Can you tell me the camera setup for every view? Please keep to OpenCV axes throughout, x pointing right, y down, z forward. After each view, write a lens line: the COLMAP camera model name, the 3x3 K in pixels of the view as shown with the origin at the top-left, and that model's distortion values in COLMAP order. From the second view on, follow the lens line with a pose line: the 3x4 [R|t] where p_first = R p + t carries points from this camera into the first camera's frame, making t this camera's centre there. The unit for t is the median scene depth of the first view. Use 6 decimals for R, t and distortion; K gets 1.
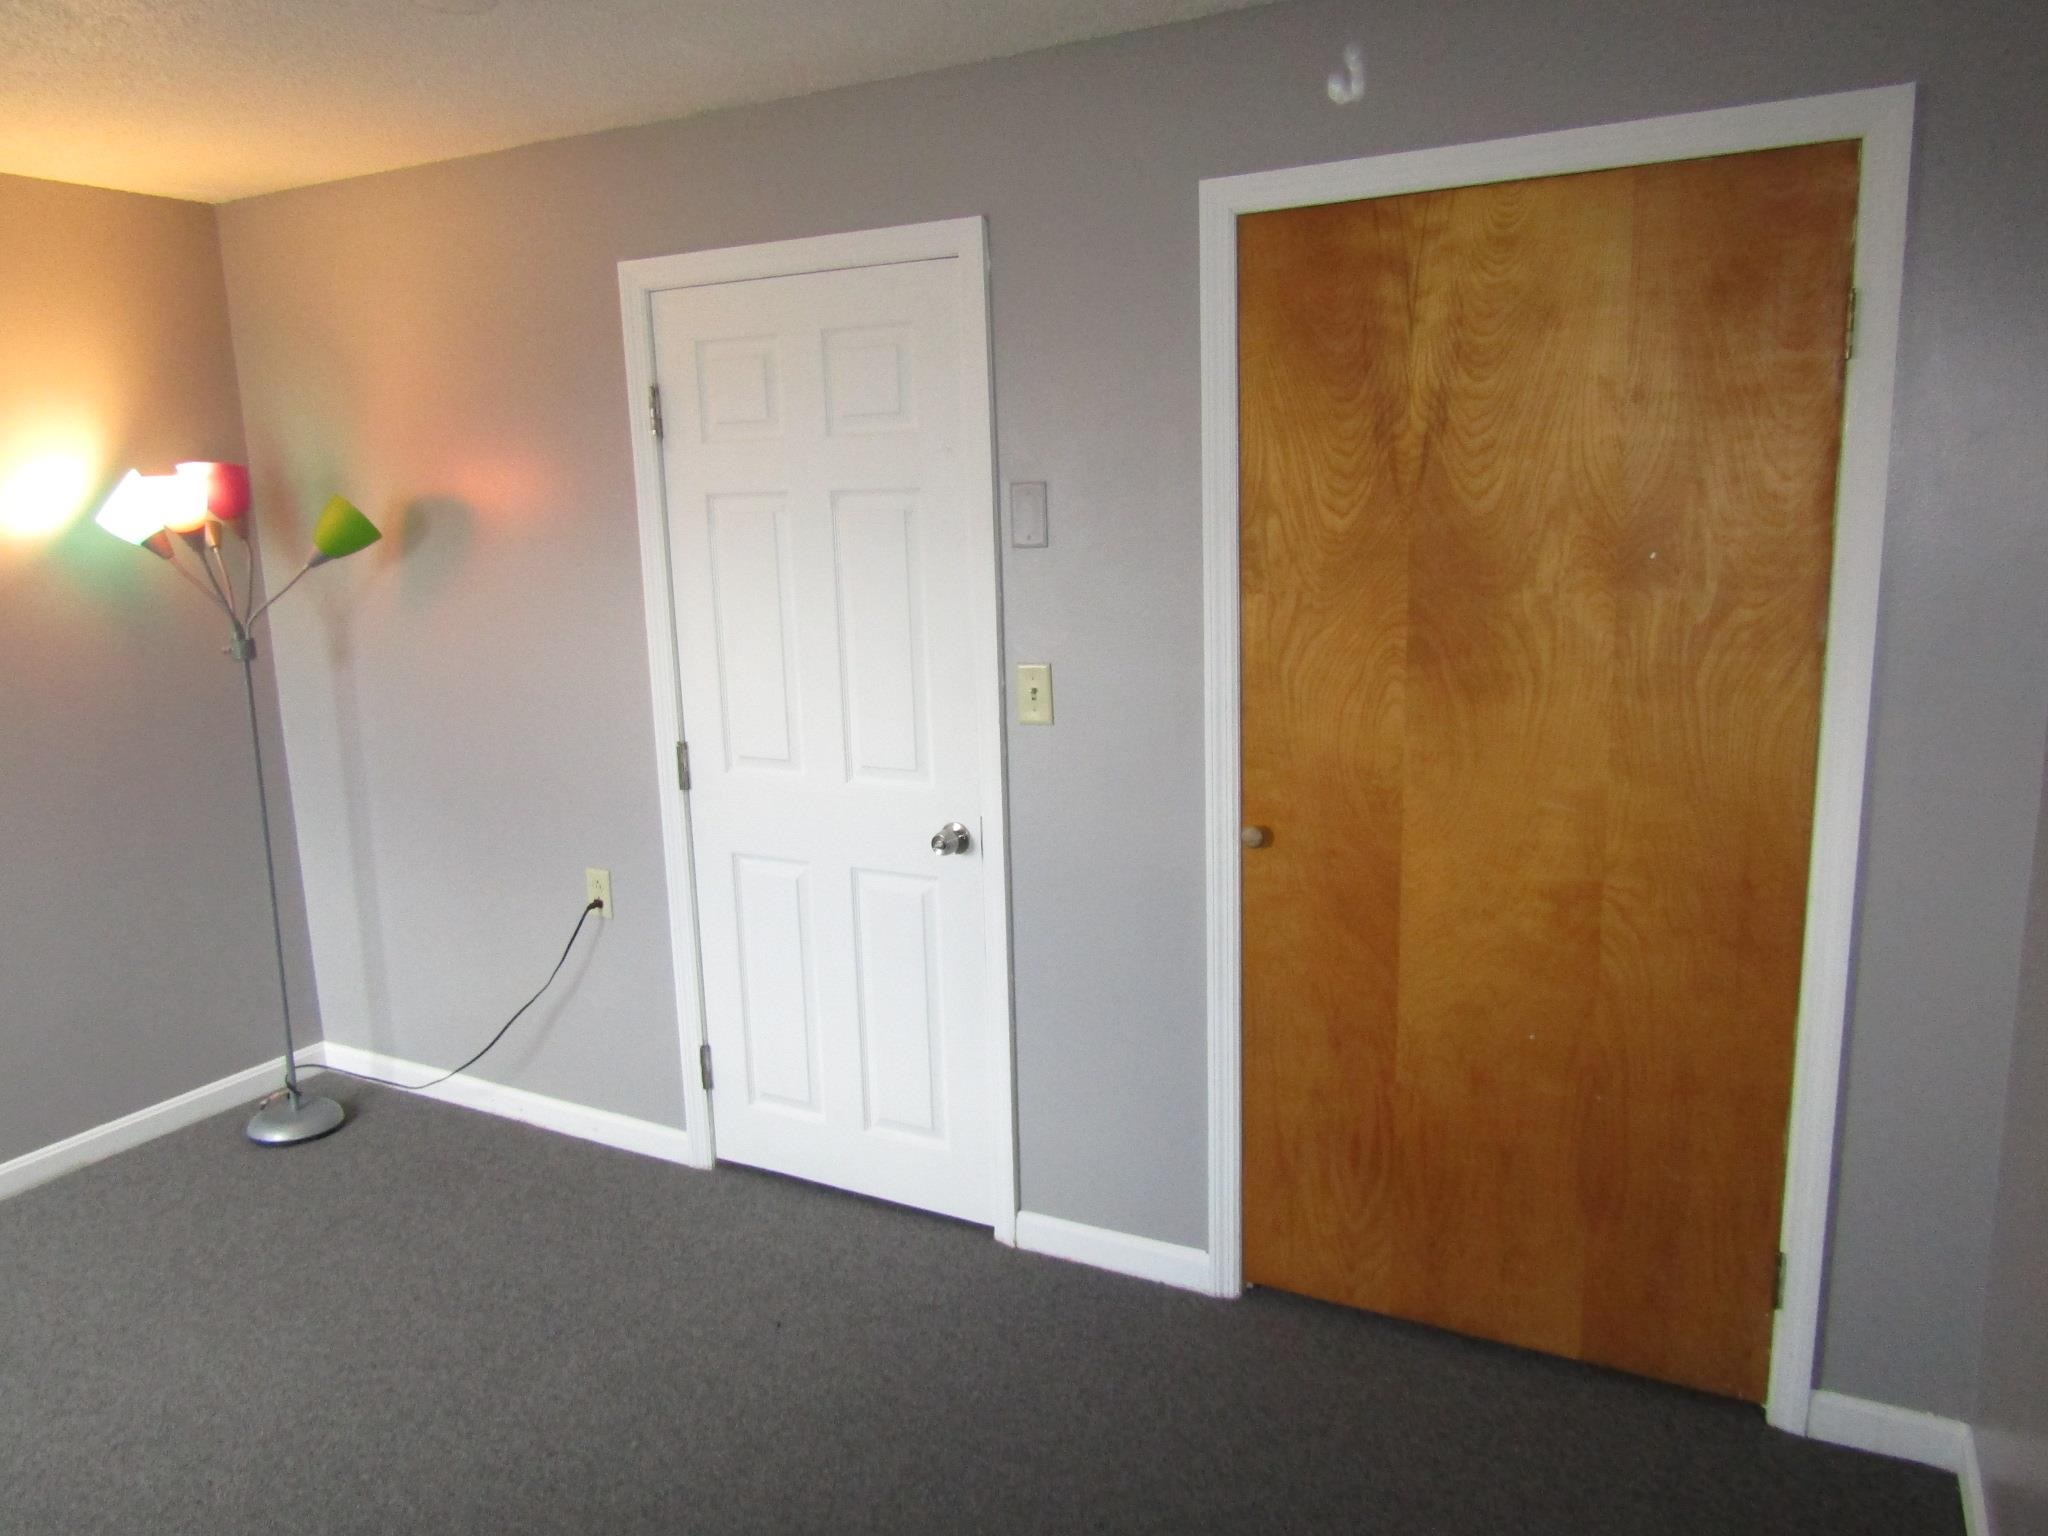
lens RADIAL K [[1450.9, 0, 1033.6], [0, 1450.9, 770.9], [0, 0, 1]] dist [-0.008884, -0.001702]
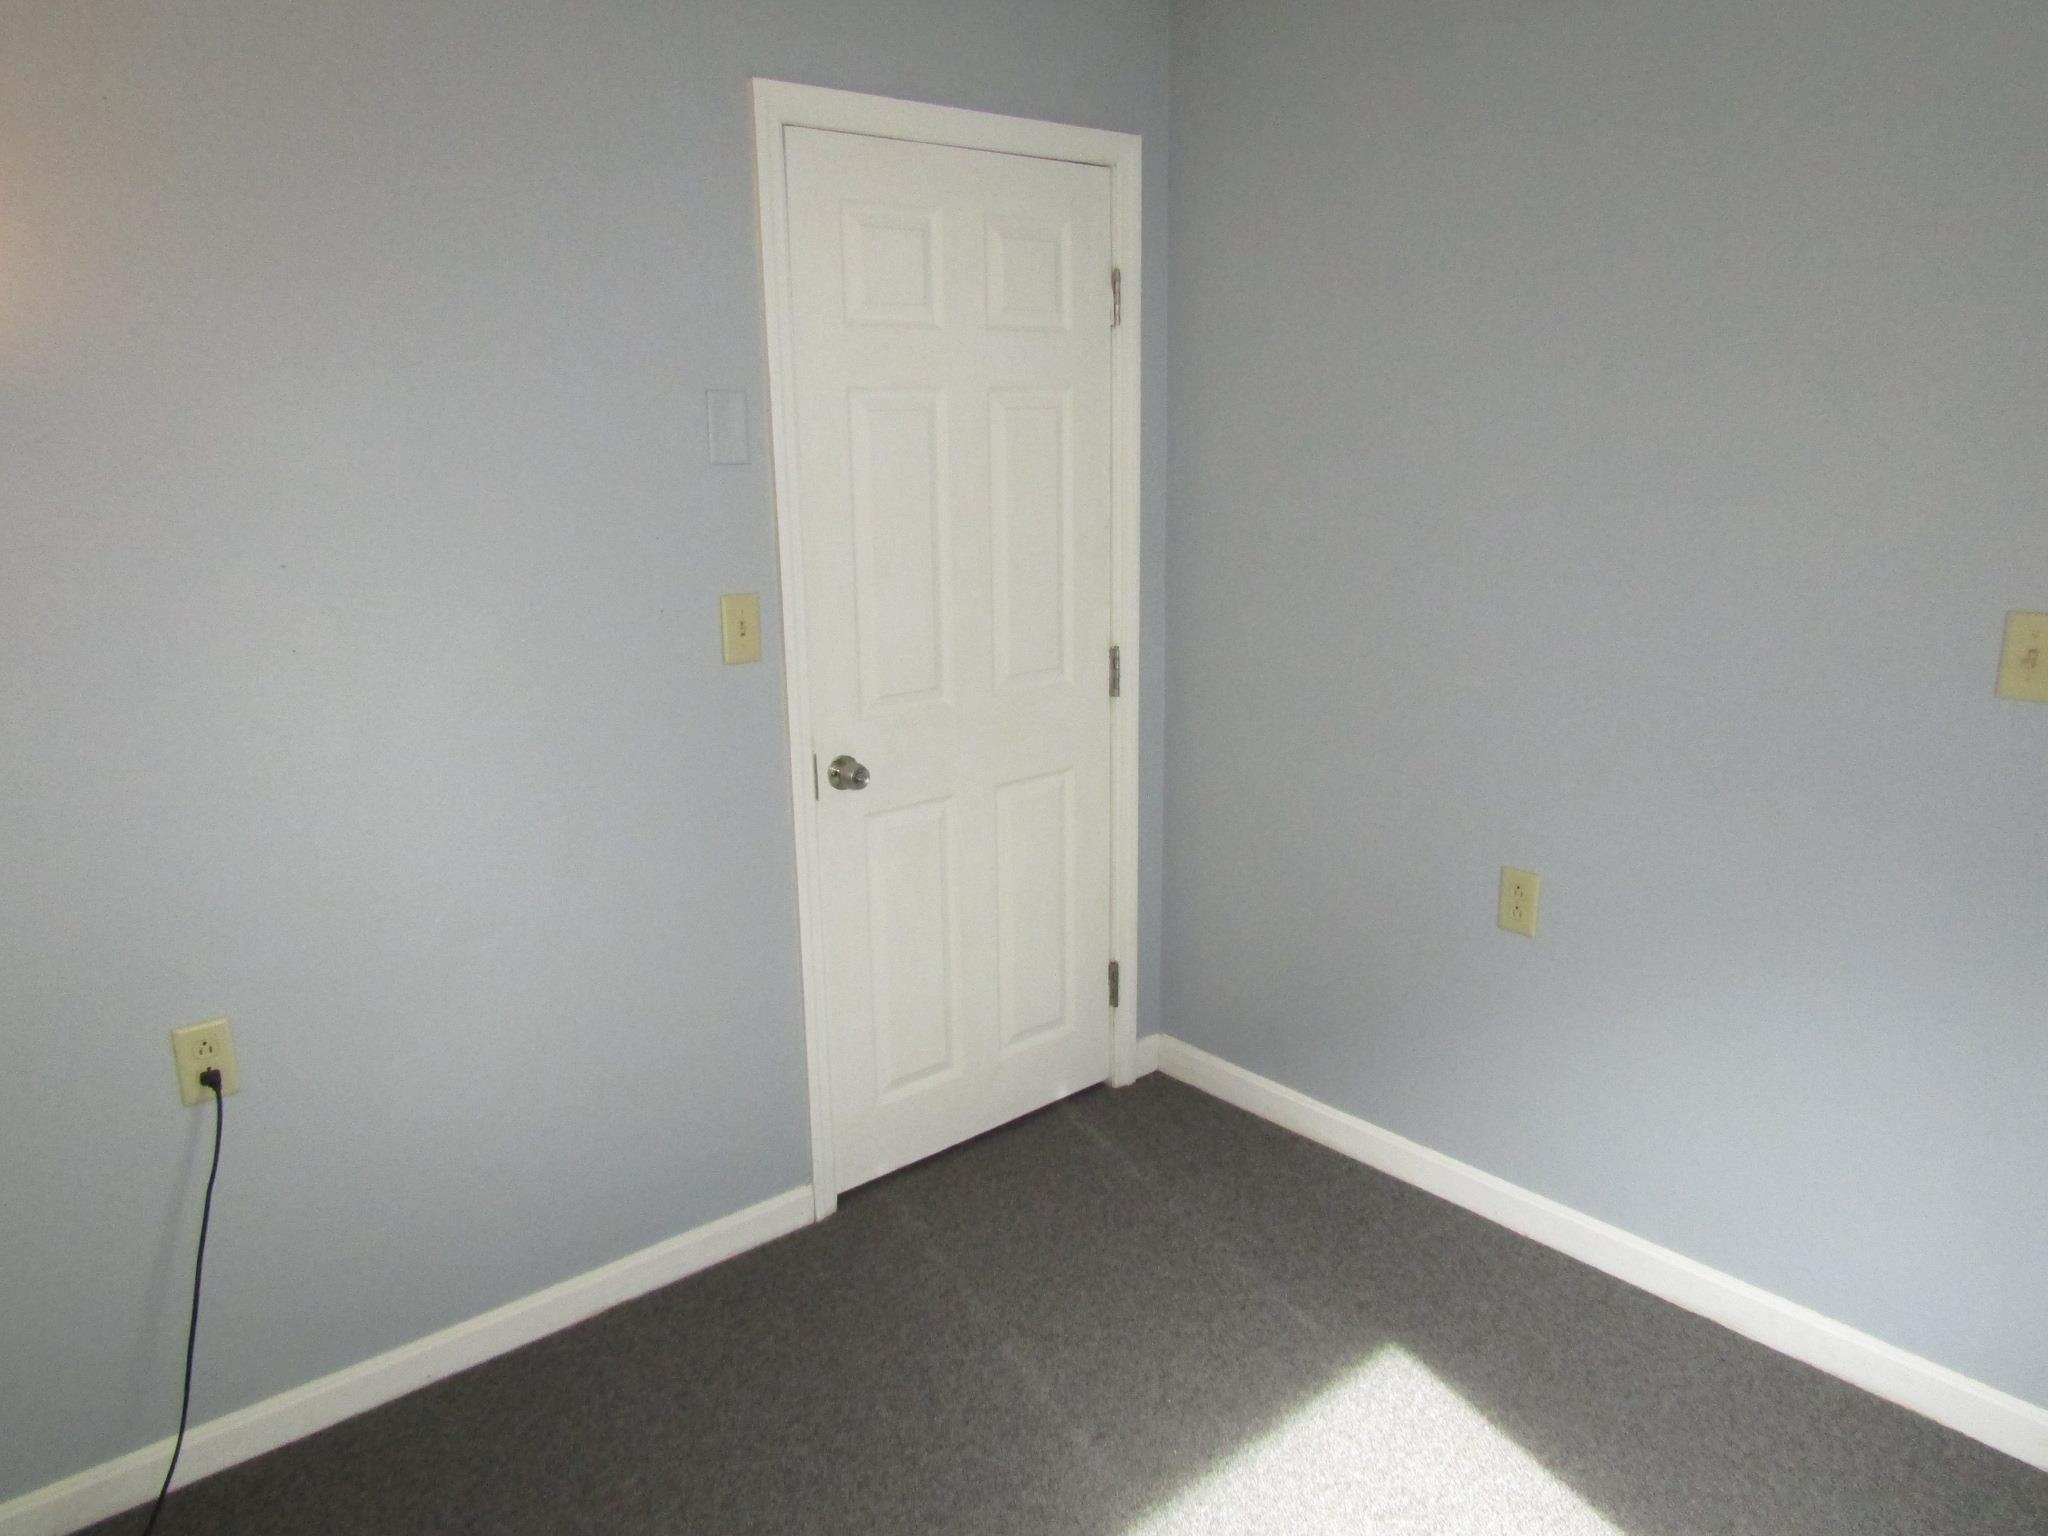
lens RADIAL K [[1450.9, 0, 1033.6], [0, 1450.9, 770.9], [0, 0, 1]] dist [-0.008884, -0.001702]
pose [[0.345402, -0.200248, 0.916841, -0.895834], [0.186007, 0.972195, 0.142264, -0.067034], [-0.919836, 0.121400, 0.373045, 0.556975]]
